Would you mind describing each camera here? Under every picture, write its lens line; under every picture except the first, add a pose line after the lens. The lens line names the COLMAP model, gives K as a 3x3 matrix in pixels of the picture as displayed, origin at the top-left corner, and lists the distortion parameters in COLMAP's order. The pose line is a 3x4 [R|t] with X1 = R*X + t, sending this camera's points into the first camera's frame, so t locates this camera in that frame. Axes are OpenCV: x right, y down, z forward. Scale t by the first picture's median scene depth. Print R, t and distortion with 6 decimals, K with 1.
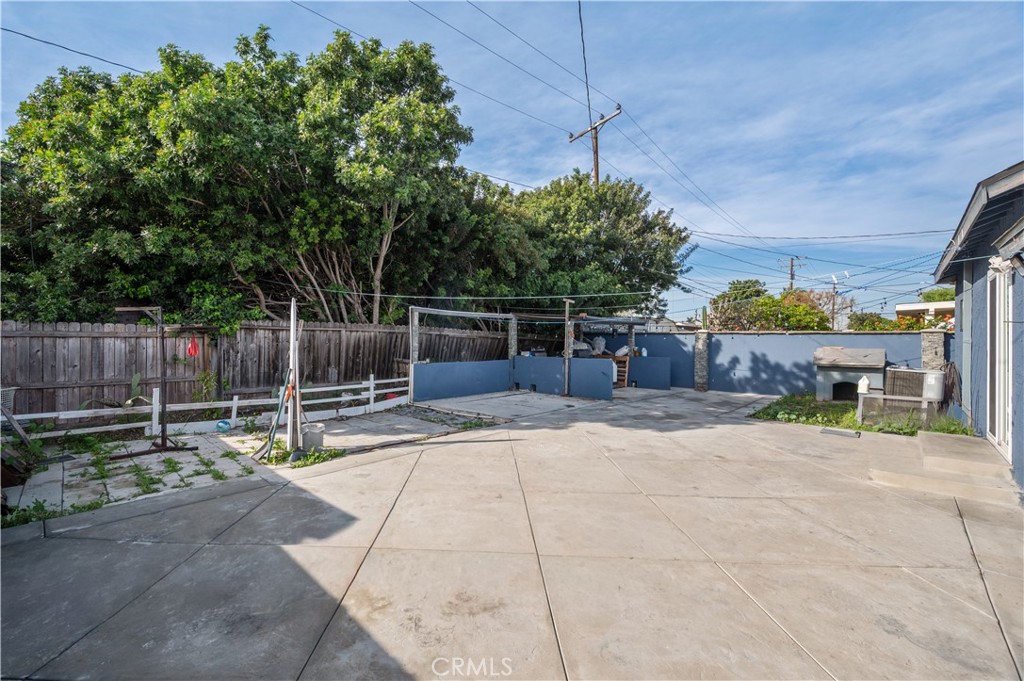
lens RADIAL K [[424.2, 0, 512.2], [0, 424.2, 338.1], [0, 0, 1]] dist [0.002082, -0.000121]
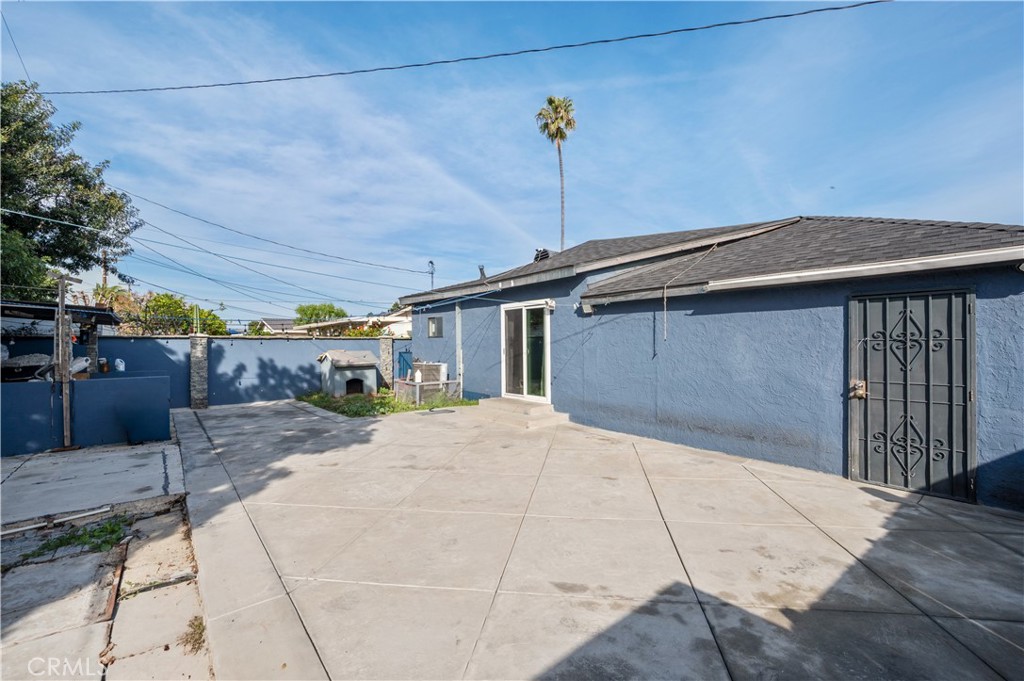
lens RADIAL K [[425.3, 0, 511.5], [0, 425.3, 341.4], [0, 0, 1]] dist [-0.001968, 0.000102]
pose [[0.154543, -0.001375, 0.987985, -0.293384], [0.006561, 0.999978, 0.000365, -0.000948], [-0.987964, 0.006426, 0.154549, 0.300368]]
